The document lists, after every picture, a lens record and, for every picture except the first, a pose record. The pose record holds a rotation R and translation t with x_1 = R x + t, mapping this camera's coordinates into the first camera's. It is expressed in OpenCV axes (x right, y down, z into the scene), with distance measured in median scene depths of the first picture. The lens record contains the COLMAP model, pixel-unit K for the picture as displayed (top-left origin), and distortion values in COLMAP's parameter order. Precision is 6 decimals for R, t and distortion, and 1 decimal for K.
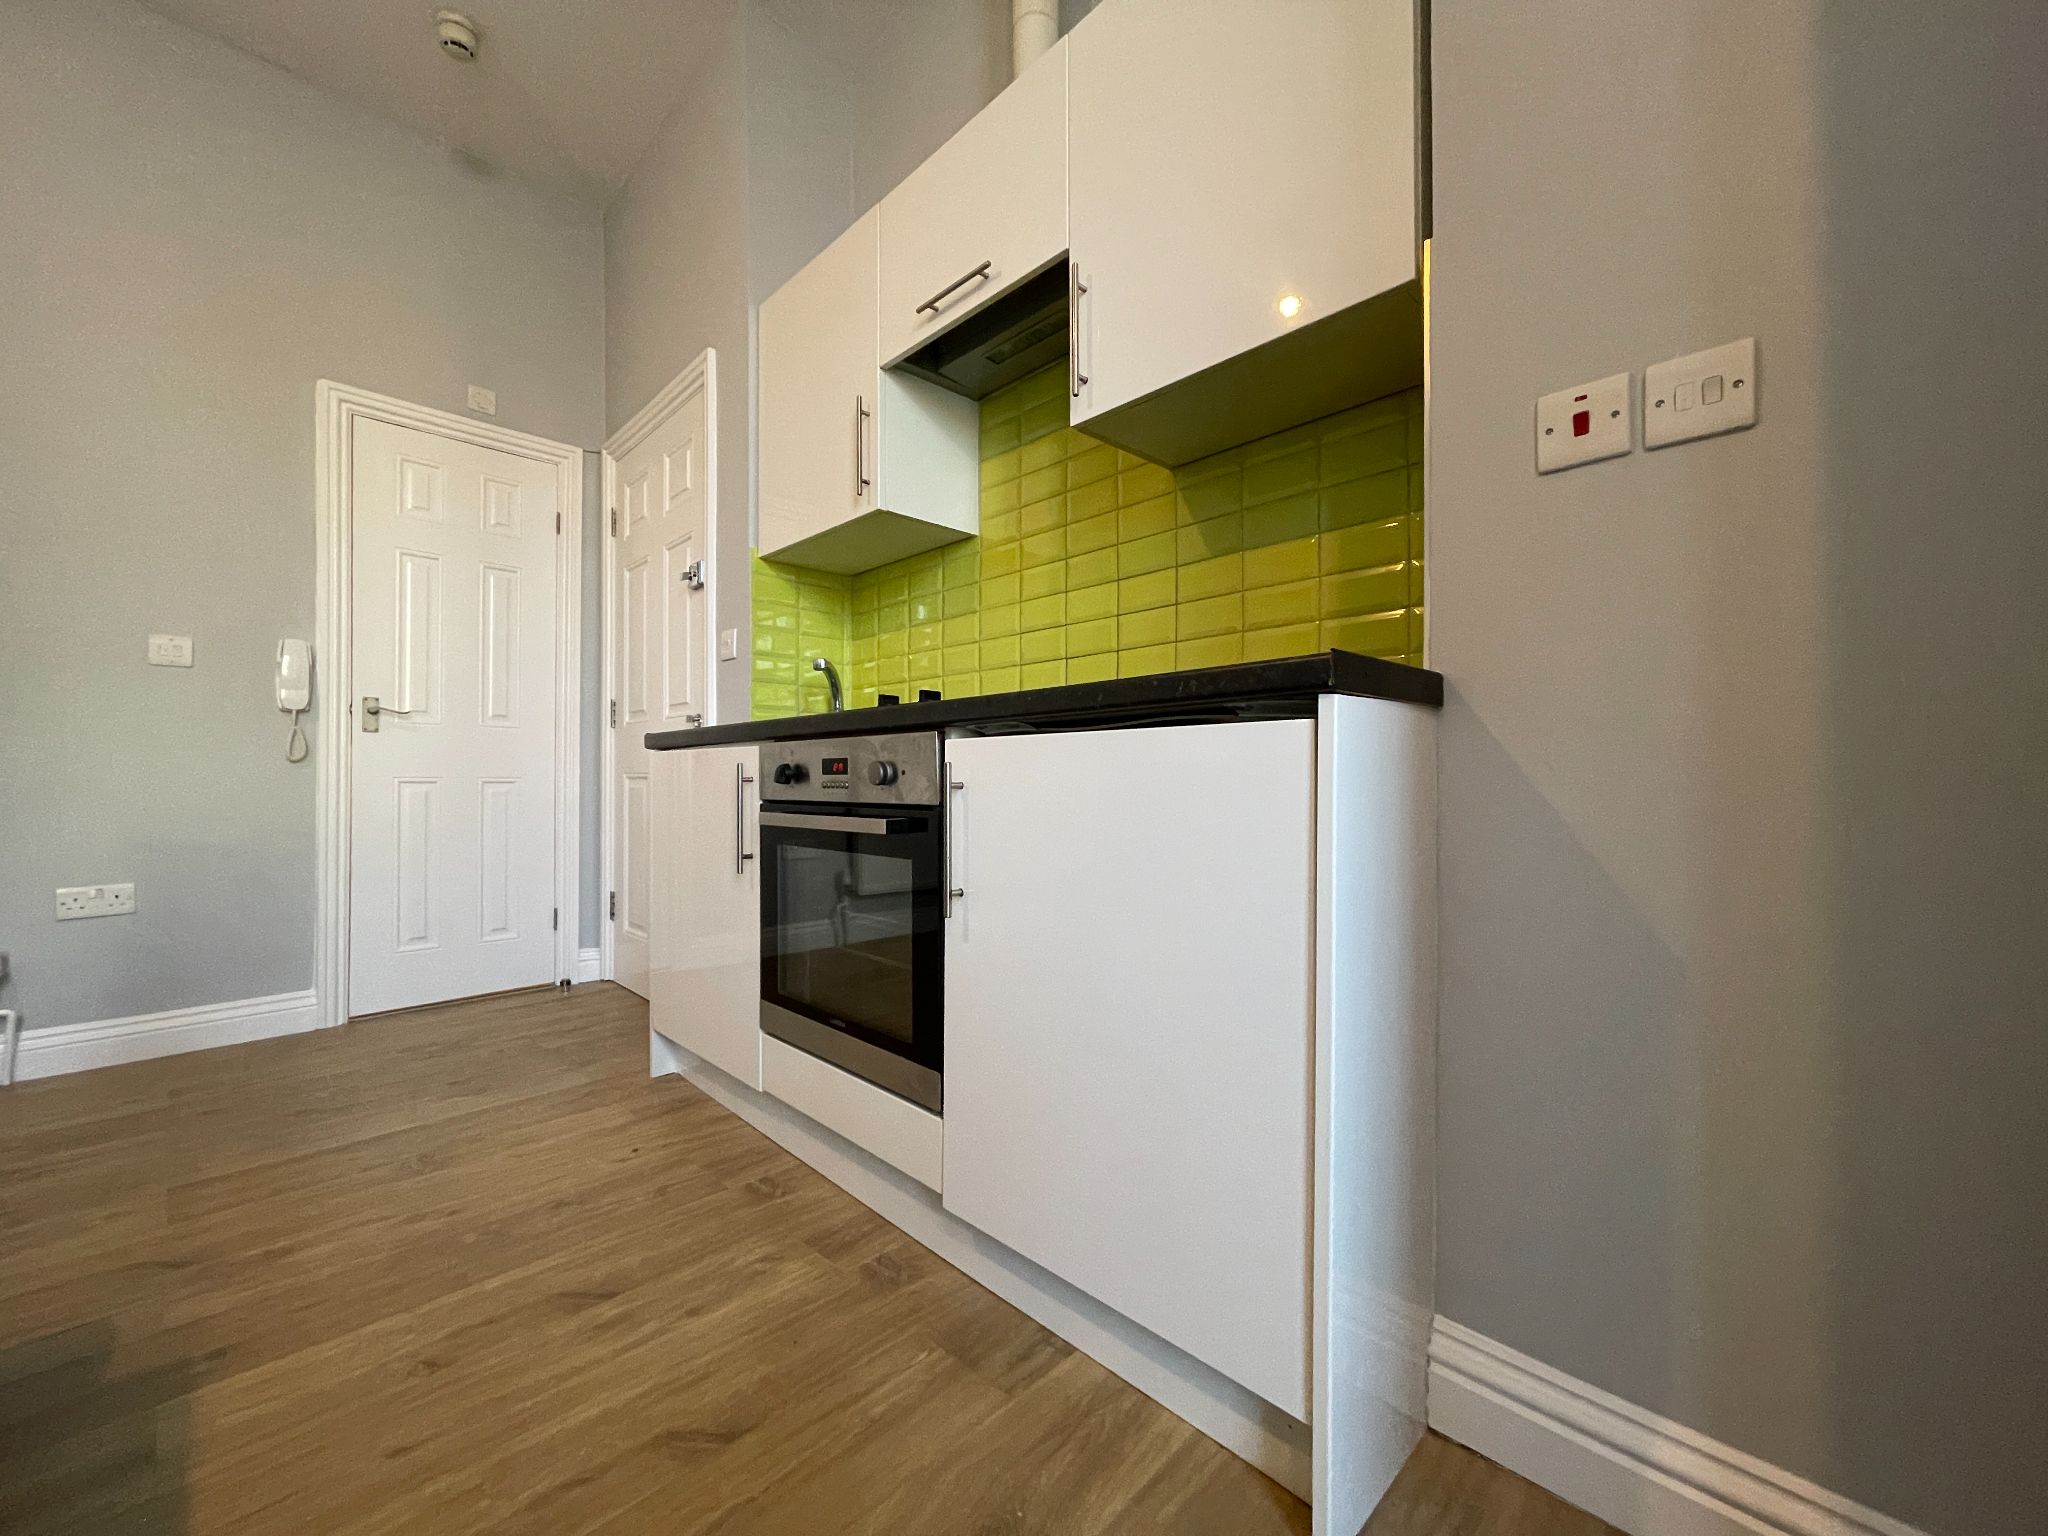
lens RADIAL K [[819.7, 0, 1019.2], [0, 819.7, 765.6], [0, 0, 1]] dist [-0.001119, 0.000267]
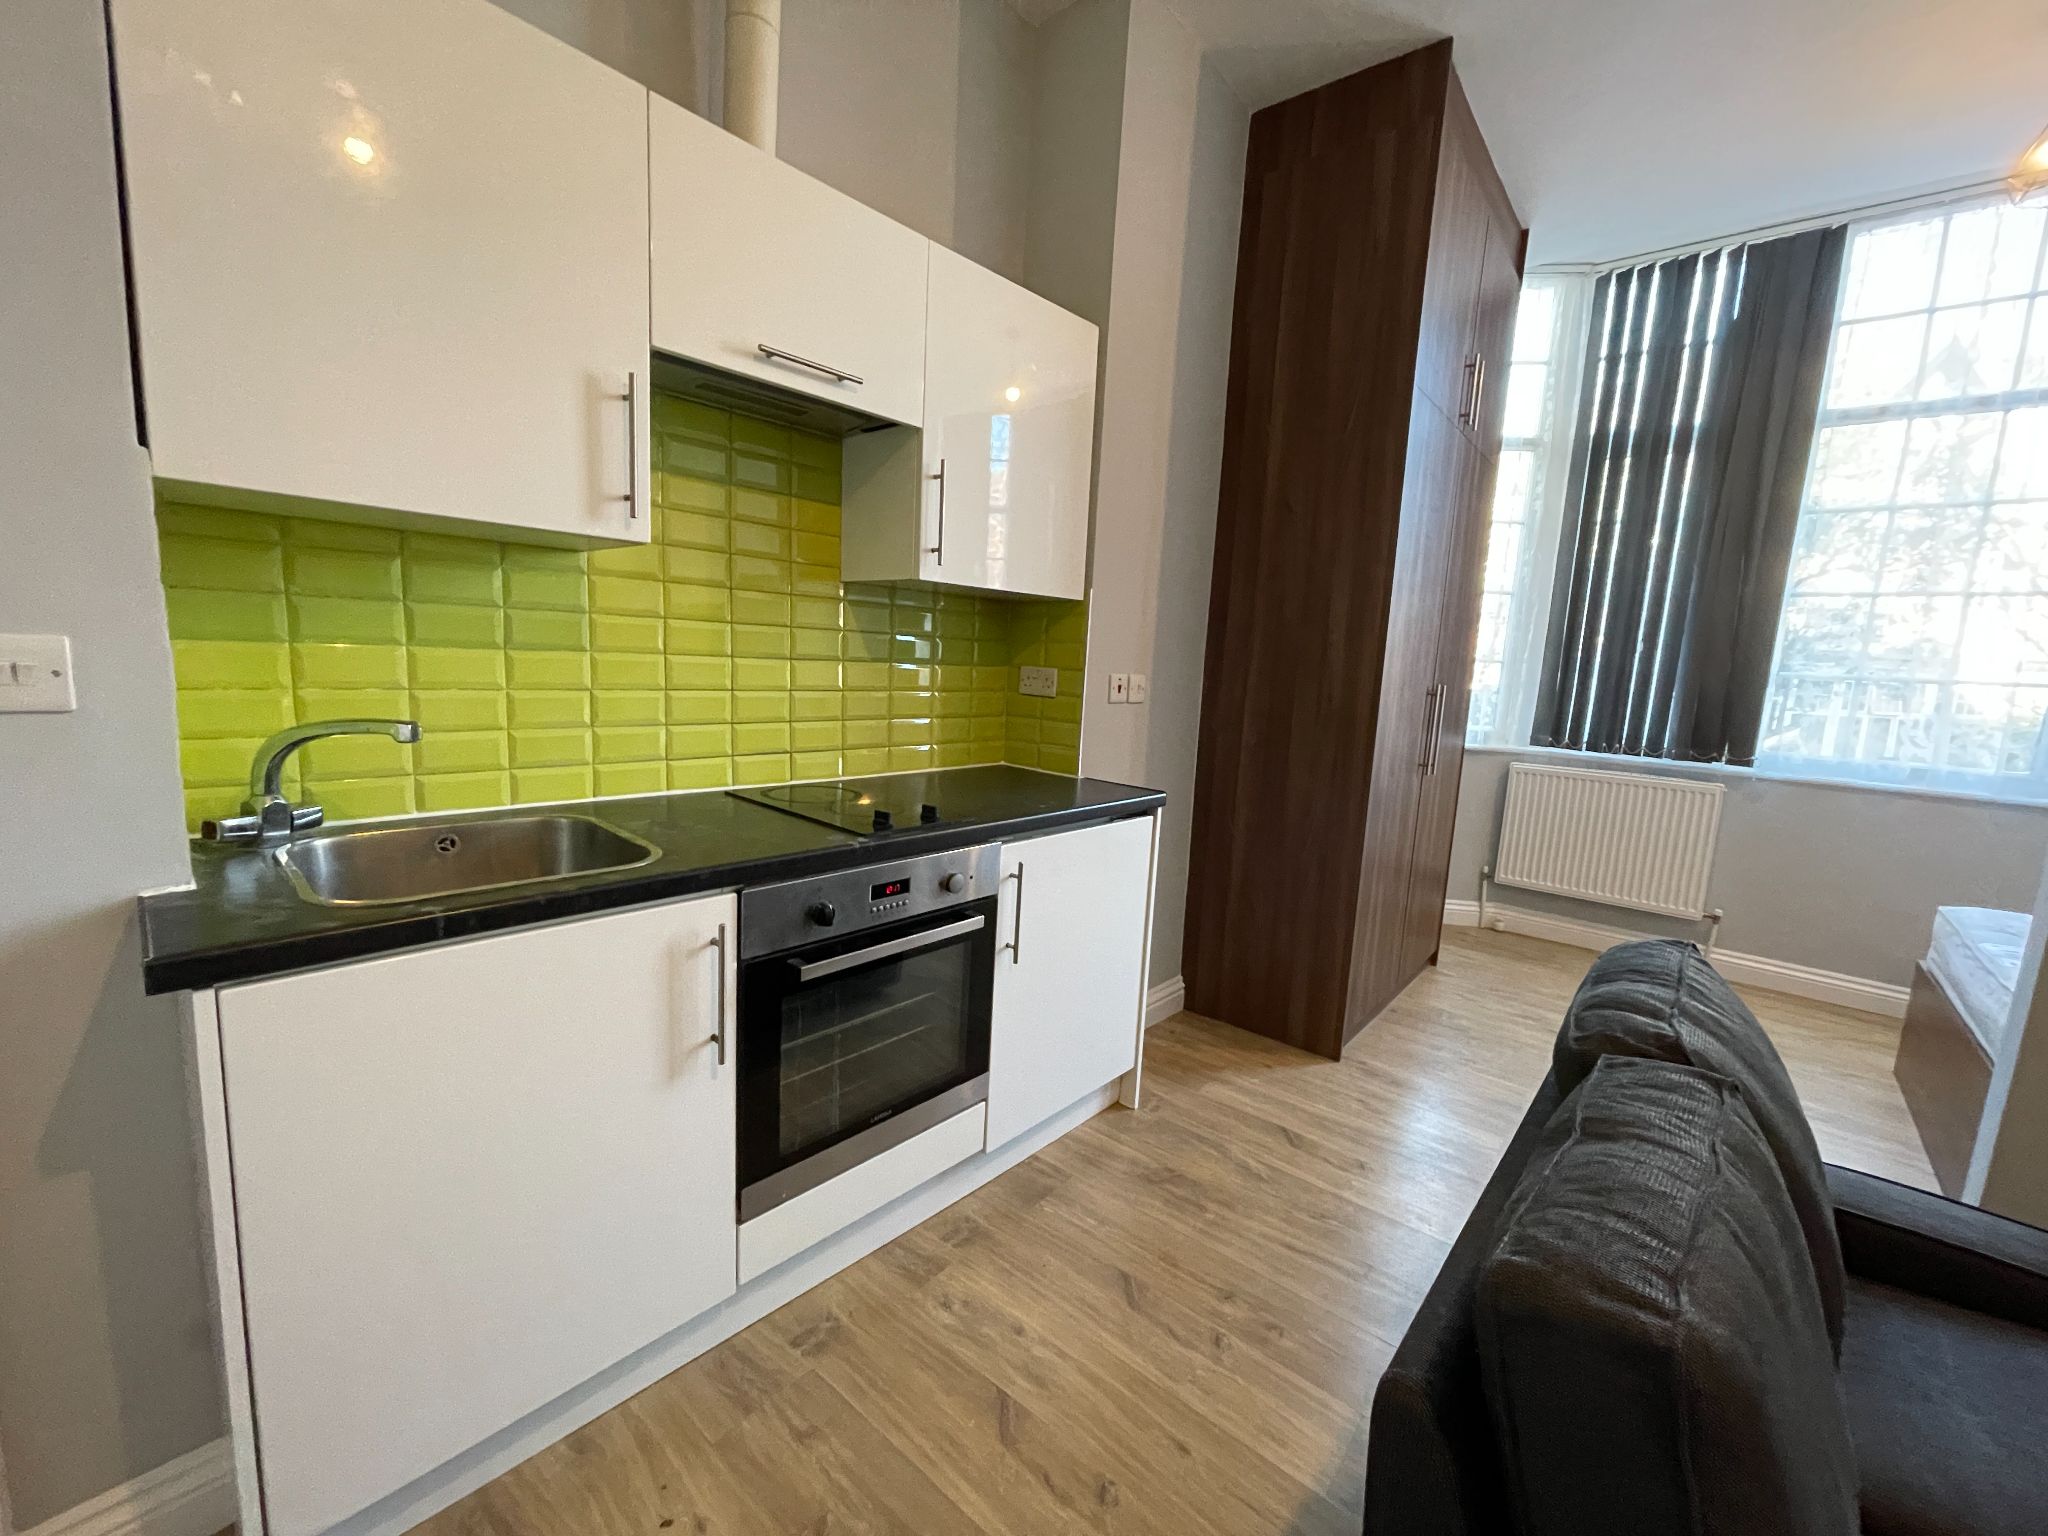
lens RADIAL K [[819.7, 0, 1022.9], [0, 819.7, 772.3], [0, 0, 1]] dist [-0.001119, 0.000267]
pose [[-0.068319, -0.140884, 0.987666, -1.164950], [-0.068115, 0.988328, 0.136267, -0.280041], [-0.995336, -0.057966, -0.077118, 0.864112]]
